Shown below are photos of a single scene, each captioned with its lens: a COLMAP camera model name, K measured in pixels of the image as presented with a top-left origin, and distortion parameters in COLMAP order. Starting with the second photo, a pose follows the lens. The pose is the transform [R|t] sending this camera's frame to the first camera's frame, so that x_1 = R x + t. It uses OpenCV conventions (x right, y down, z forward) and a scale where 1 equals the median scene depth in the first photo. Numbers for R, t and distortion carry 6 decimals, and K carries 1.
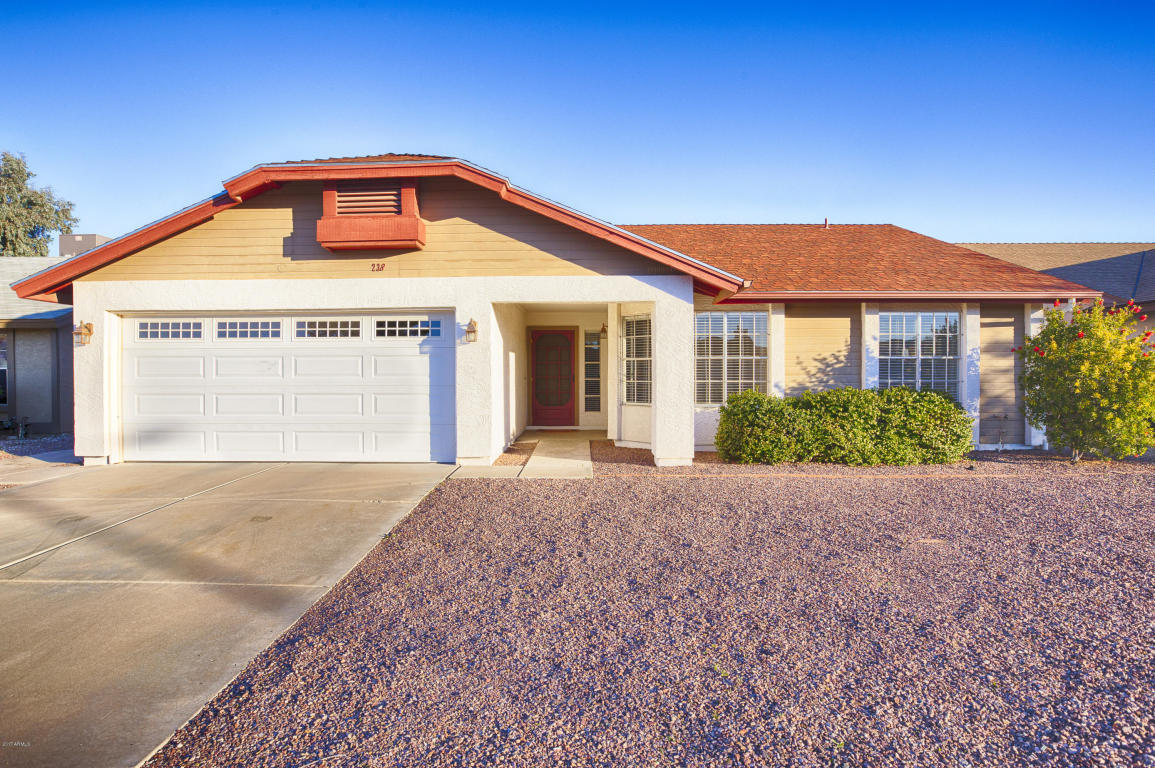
lens RADIAL K [[609.3, 0, 574.1], [0, 609.3, 370.3], [0, 0, 1]] dist [-0.048365, 0.025247]
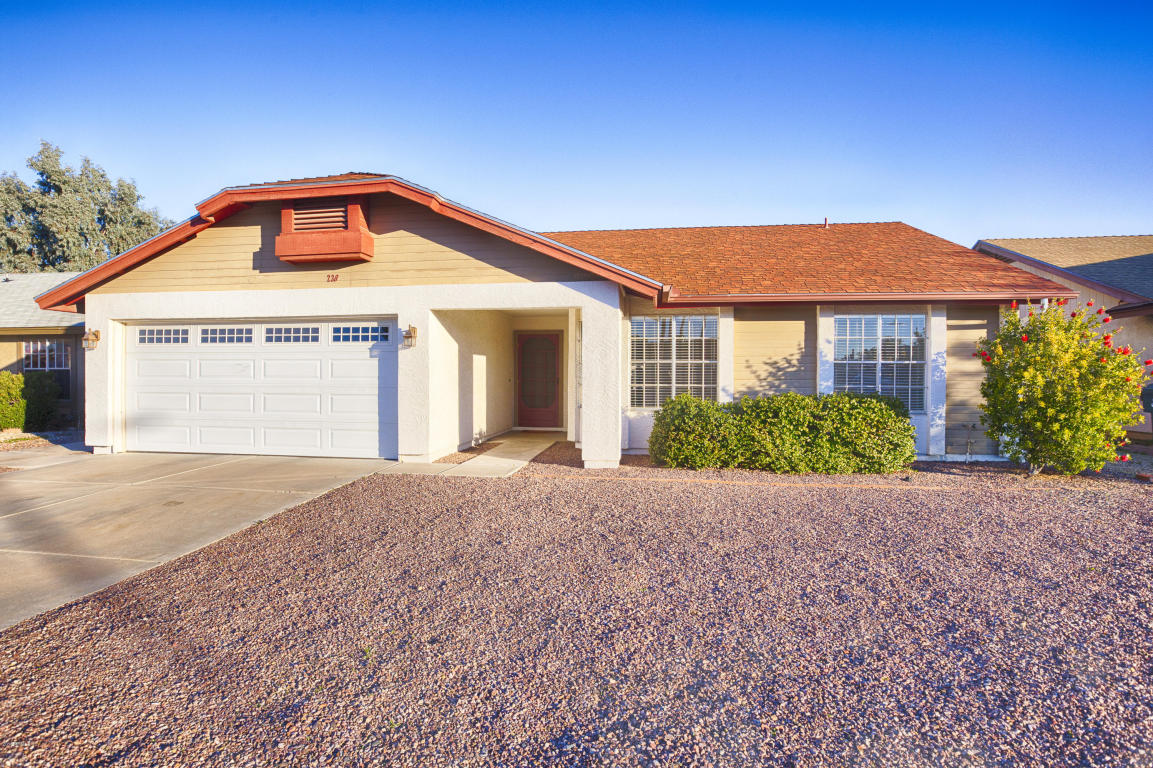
lens RADIAL K [[604.1, 0, 580.1], [0, 604.1, 369.4], [0, 0, 1]] dist [-0.054098, 0.034175]
pose [[0.990771, 0.004488, -0.135470, 0.264546], [-0.005126, 0.999977, -0.004360, -0.003384], [0.135448, 0.005014, 0.990772, -0.005127]]
